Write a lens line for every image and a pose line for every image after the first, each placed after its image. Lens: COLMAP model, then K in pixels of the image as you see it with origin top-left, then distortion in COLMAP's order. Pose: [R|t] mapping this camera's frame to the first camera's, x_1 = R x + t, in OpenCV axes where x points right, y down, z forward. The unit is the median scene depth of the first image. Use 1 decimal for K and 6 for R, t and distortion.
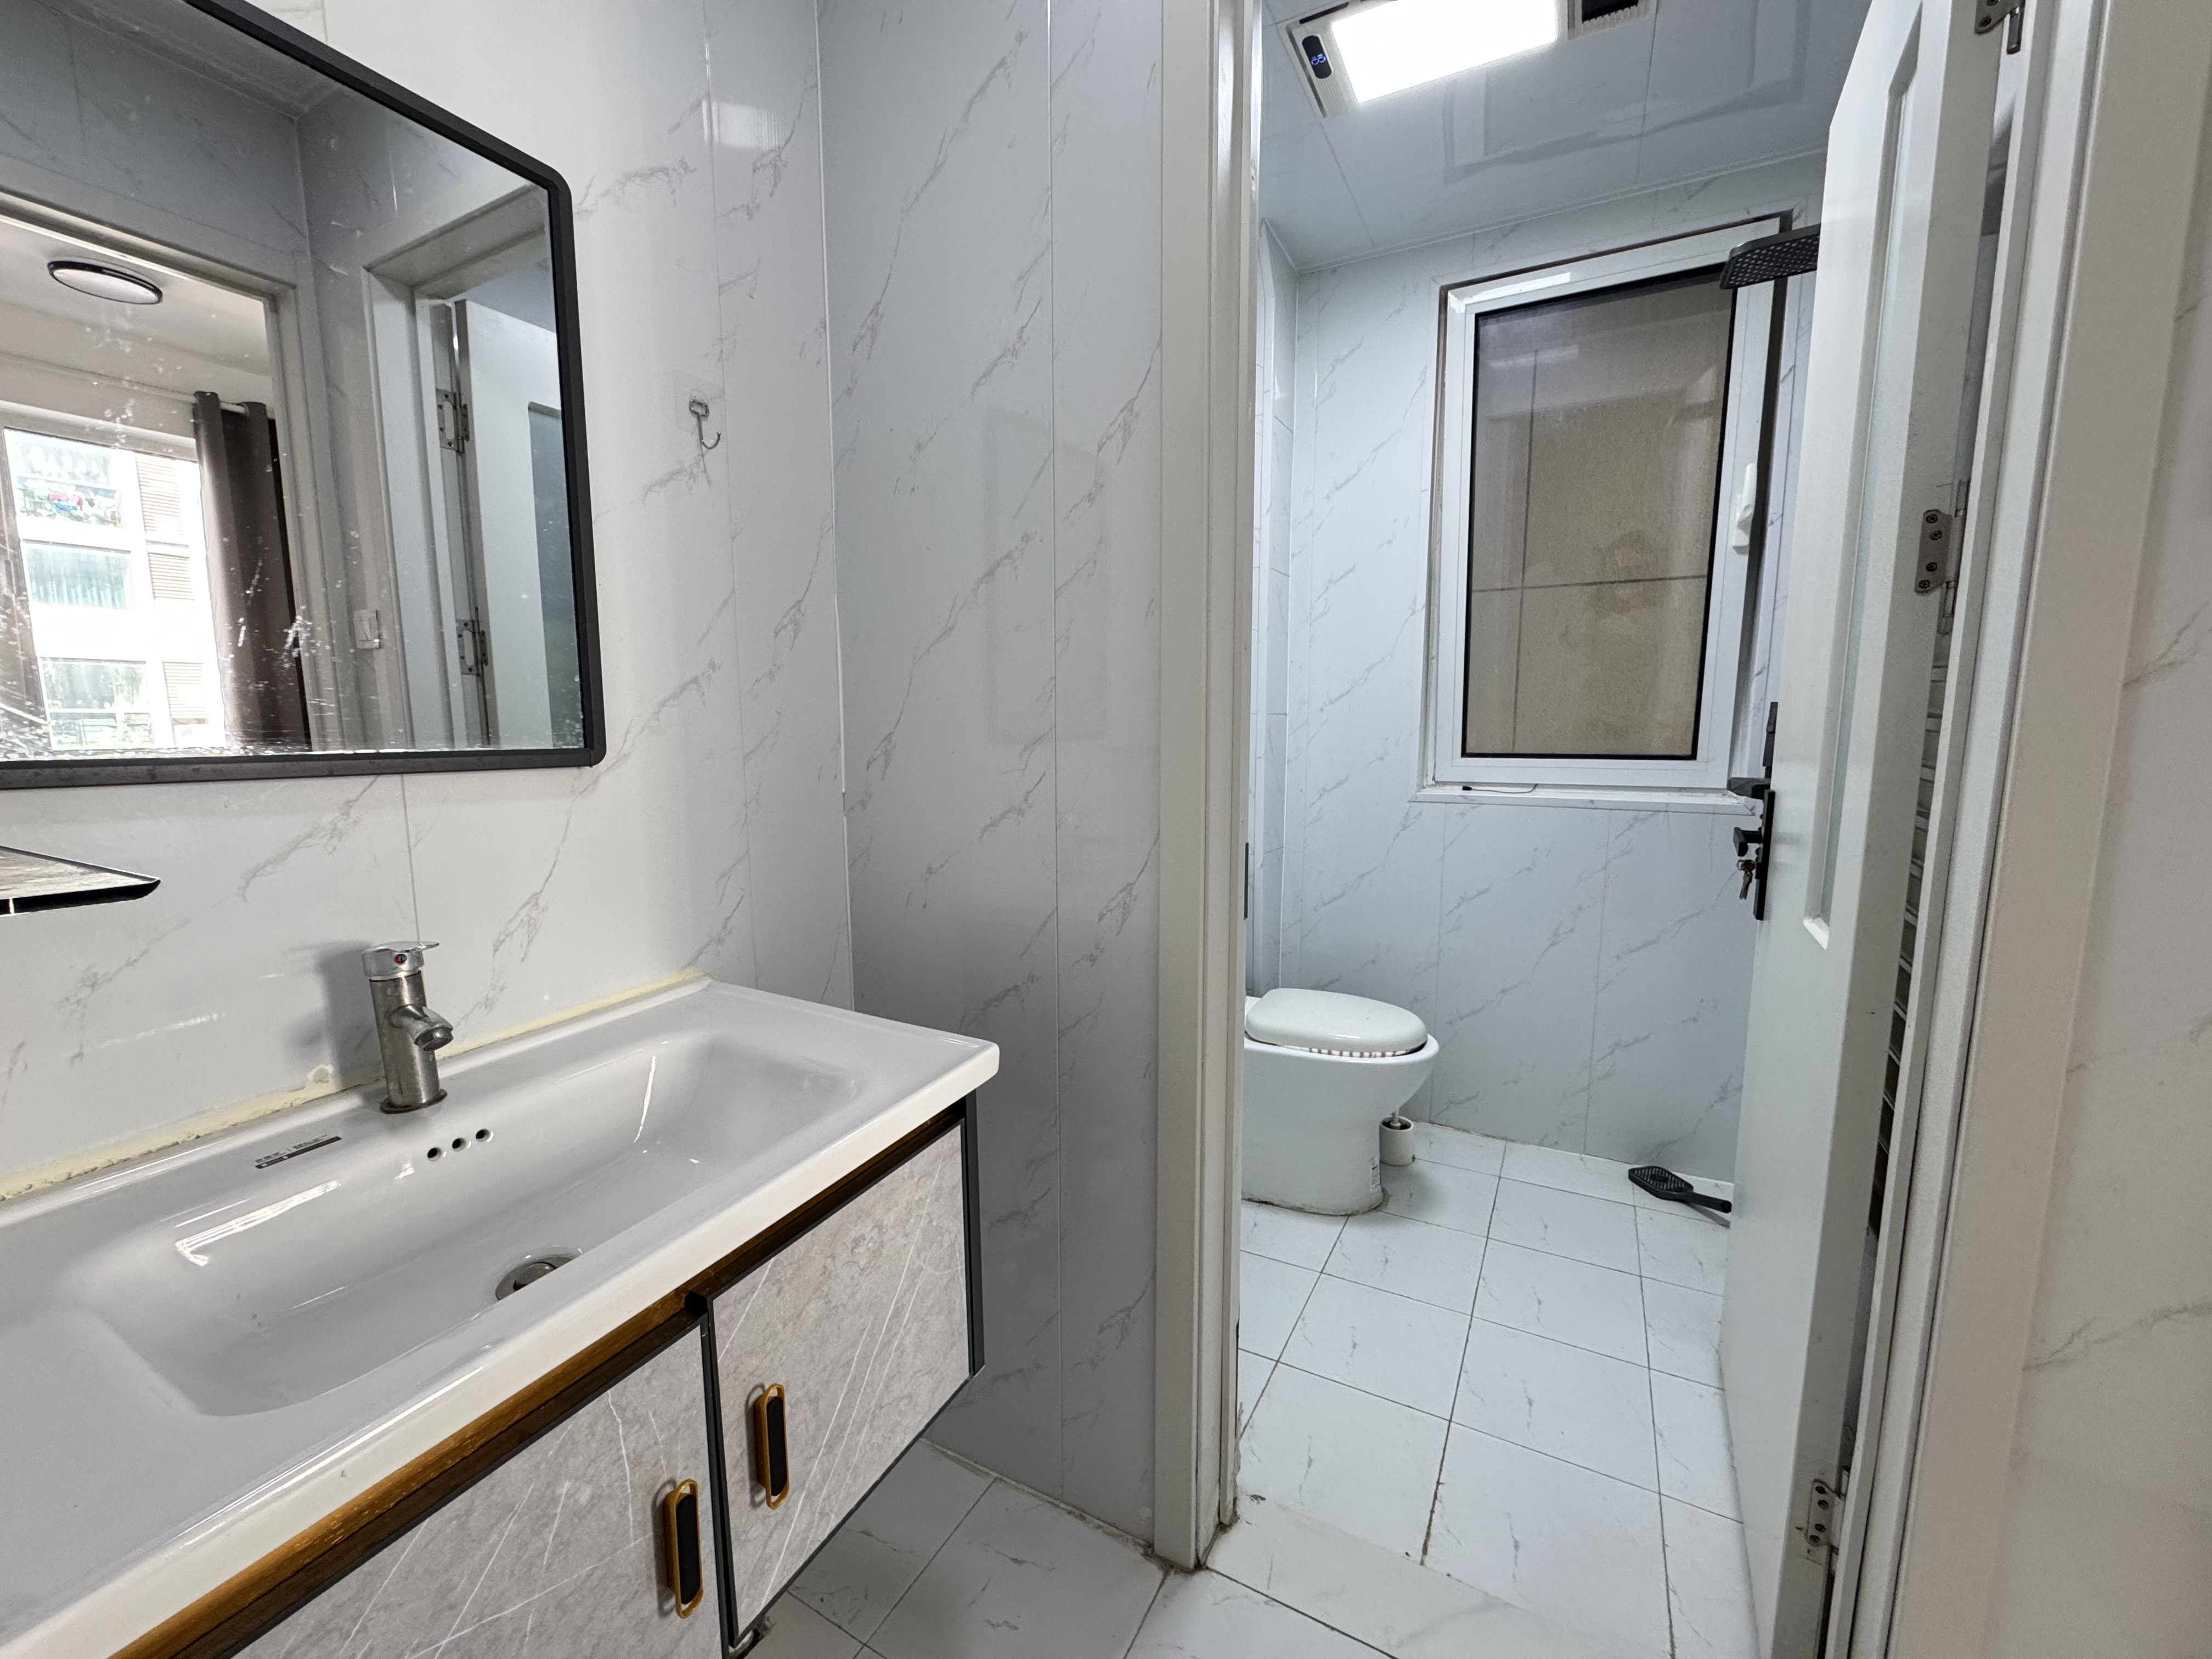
lens RADIAL K [[887.6, 0, 1099.4], [0, 887.6, 828.4], [0, 0, 1]] dist [-0.008551, 0.000133]
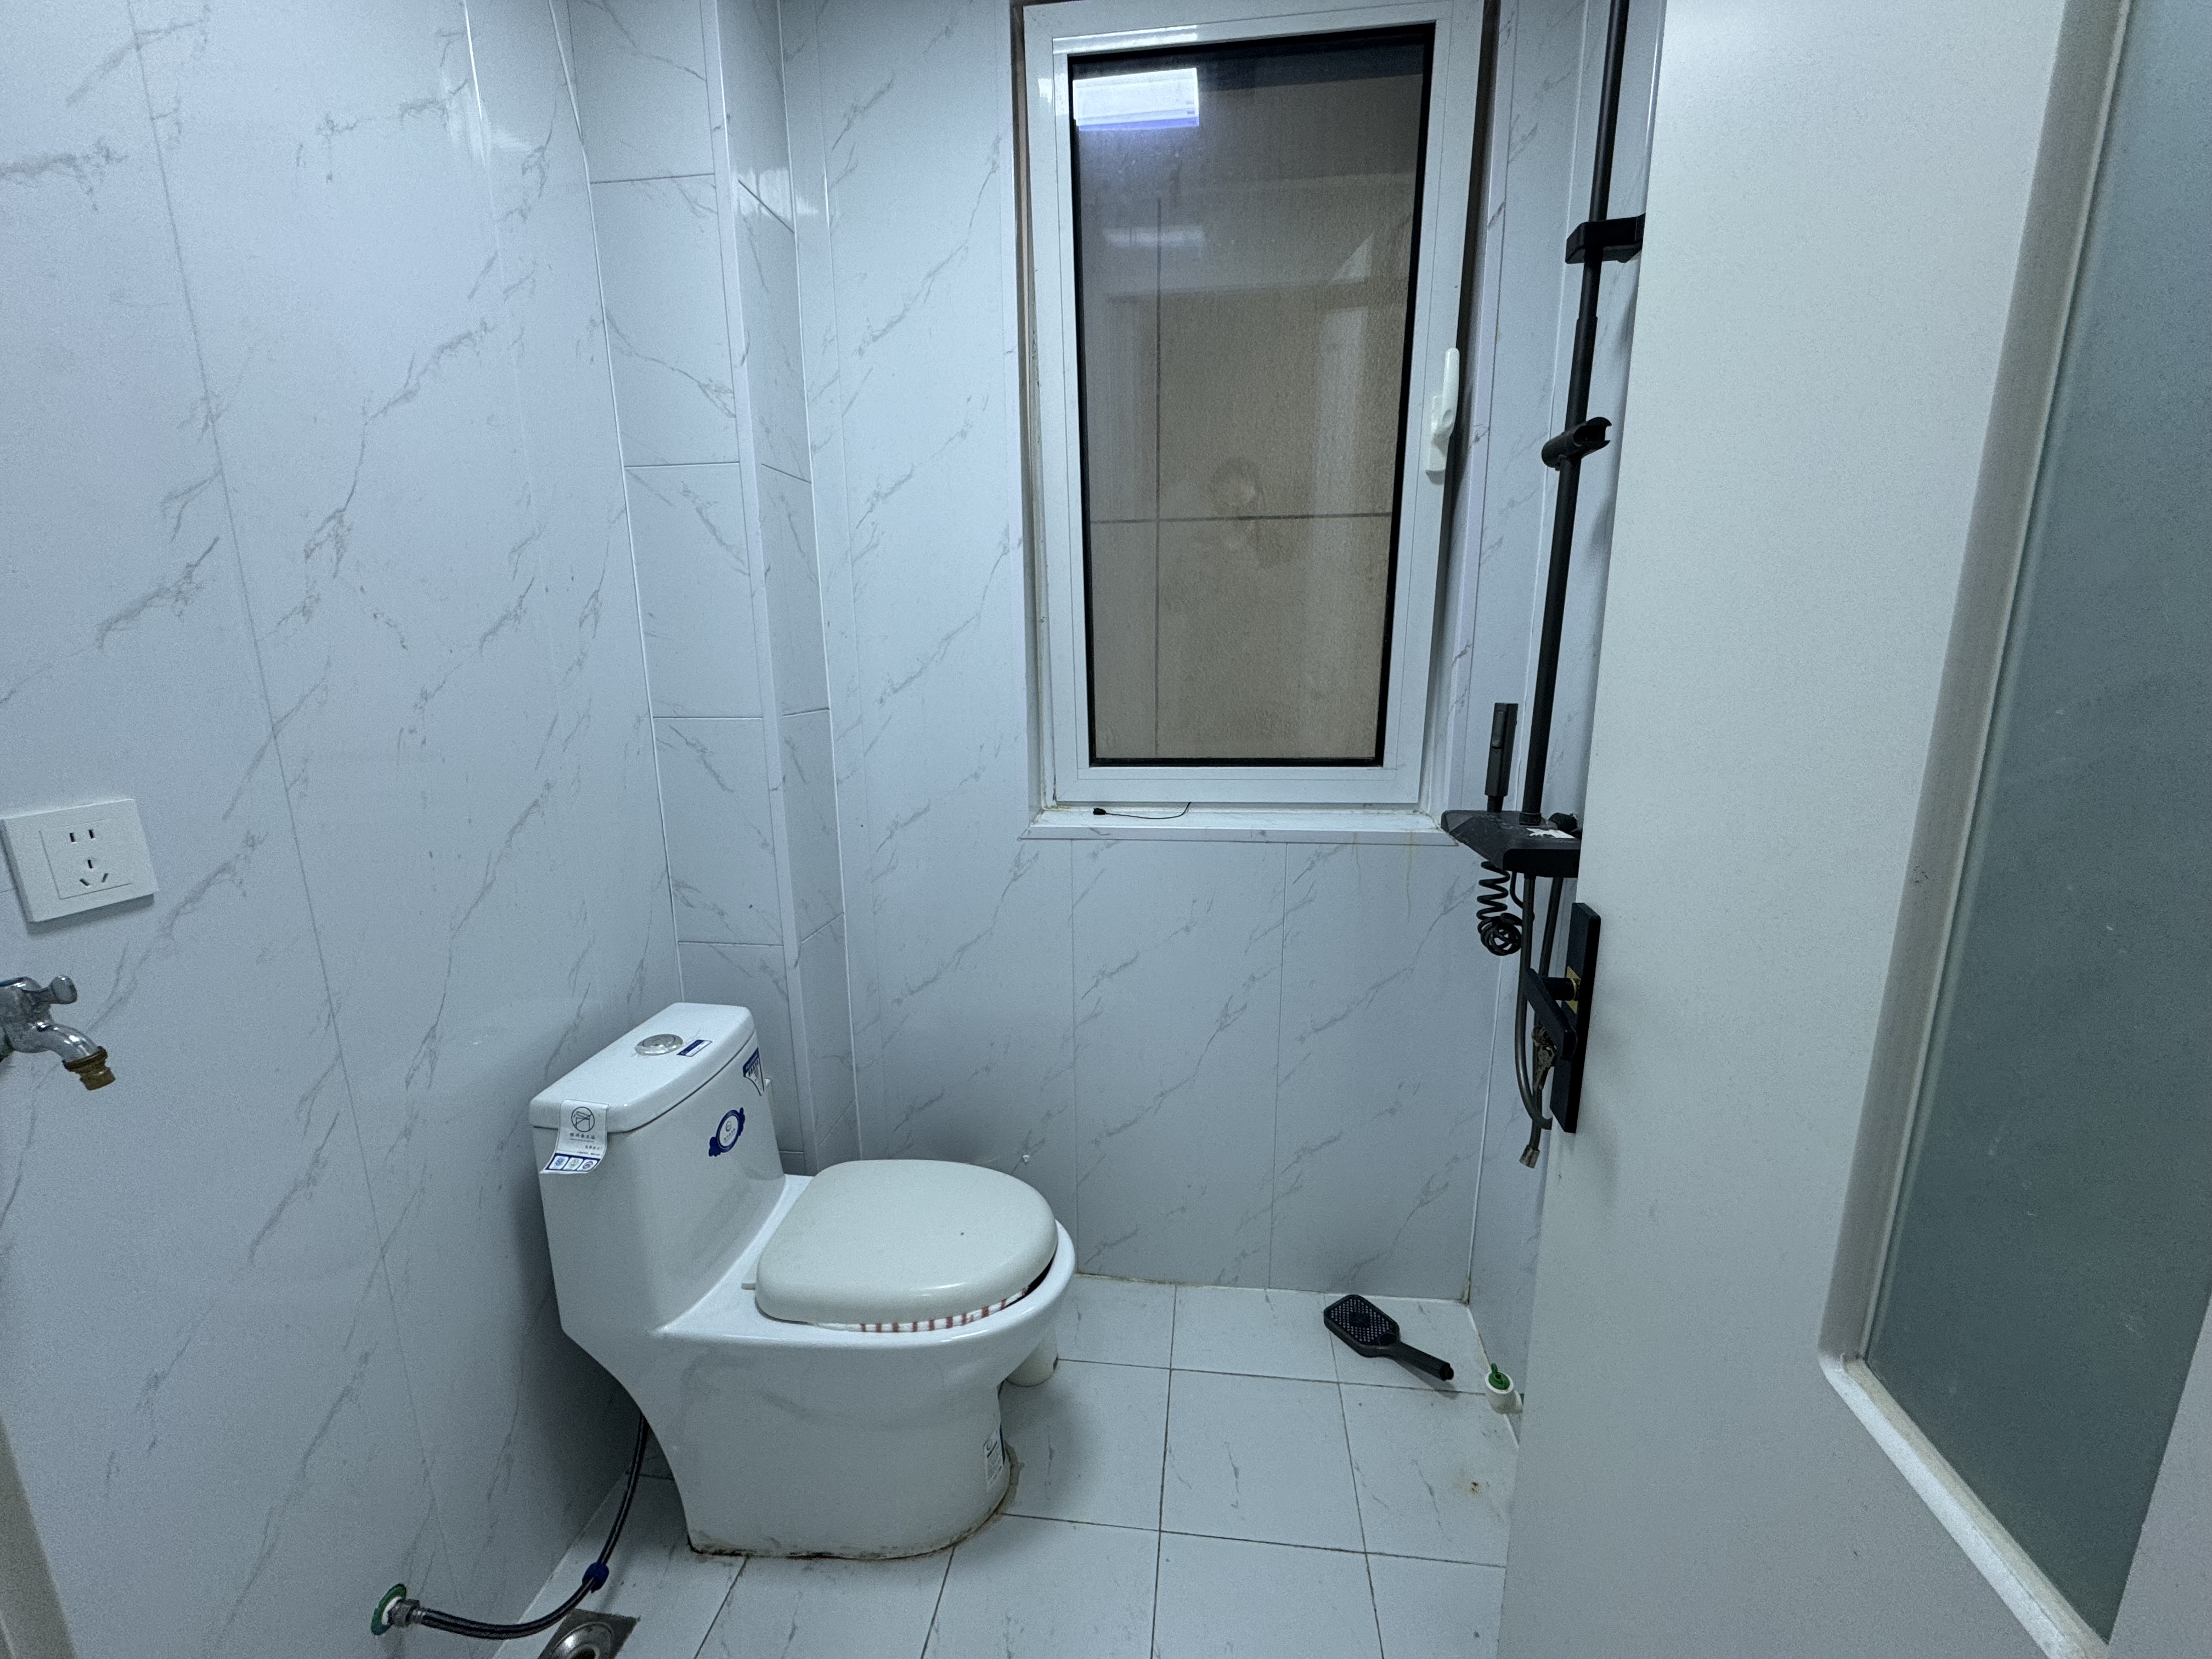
lens RADIAL K [[887.6, 0, 1111.6], [0, 887.6, 831.9], [0, 0, 1]] dist [-0.008551, 0.000133]
pose [[0.925953, -0.083843, 0.368213, 0.178211], [0.053735, 0.994373, 0.091292, -0.099335], [-0.373795, -0.064746, 0.925249, 0.377764]]
